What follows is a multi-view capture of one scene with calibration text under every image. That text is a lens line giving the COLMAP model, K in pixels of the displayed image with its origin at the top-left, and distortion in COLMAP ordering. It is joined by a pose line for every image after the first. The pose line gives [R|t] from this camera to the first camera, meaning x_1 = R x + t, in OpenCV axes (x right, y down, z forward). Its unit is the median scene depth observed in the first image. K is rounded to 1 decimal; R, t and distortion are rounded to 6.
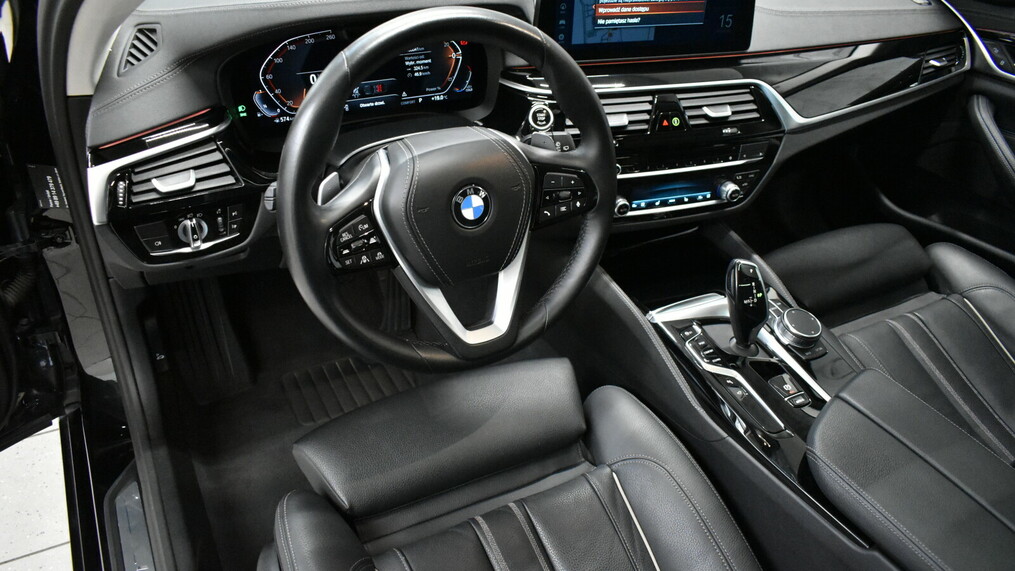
lens RADIAL K [[769.8, 0, 507.1], [0, 769.8, 283.1], [0, 0, 1]] dist [-0.019133, 0.007630]
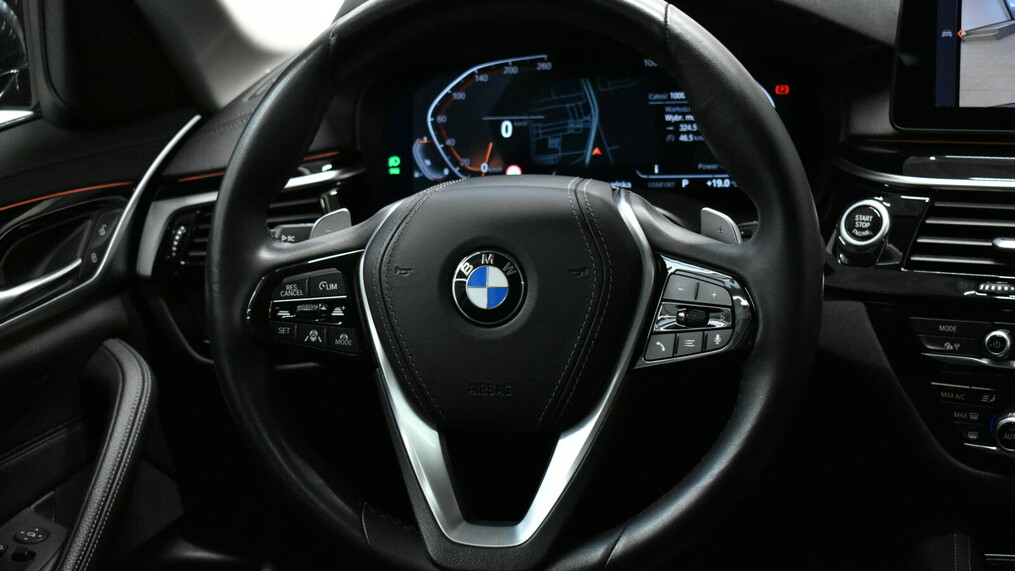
lens RADIAL K [[1610.3, 0, 509.3], [0, 1610.3, 280.6], [0, 0, 1]] dist [-0.048073, 0.000000]
pose [[0.709535, 0.075182, -0.700648, 0.616650], [-0.301684, 0.930973, -0.205613, 0.105589], [0.636826, 0.357264, 0.683239, 0.146295]]
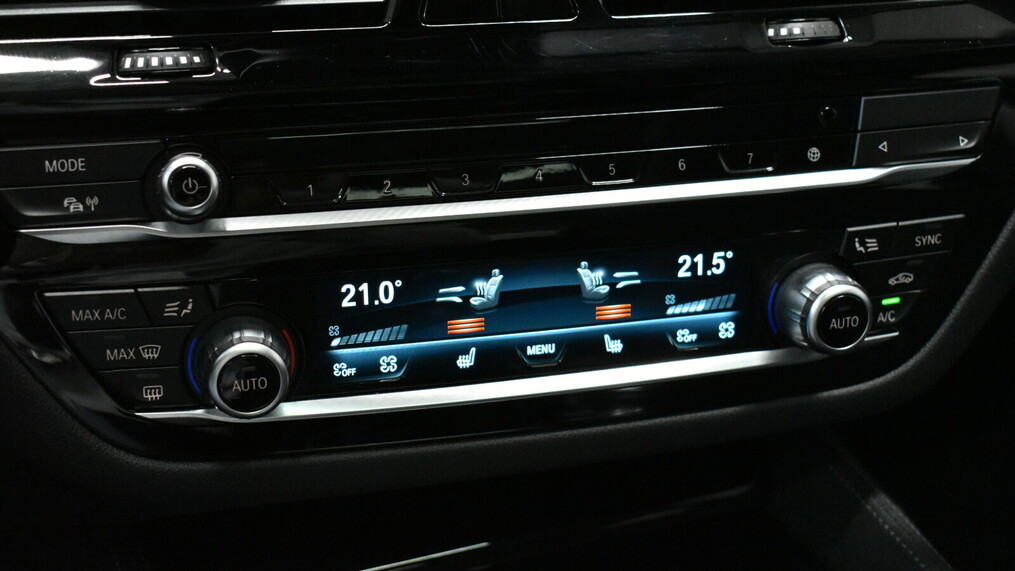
lens RADIAL K [[1530.1, 0, 509.7], [0, 1530.1, 286.5], [0, 0, 1]] dist [-0.038874, 0.000000]
pose [[0.995108, -0.012268, -0.098030, 0.270488], [-0.008916, 0.977059, -0.212781, -0.036242], [0.098392, 0.212614, 0.972170, 0.633063]]
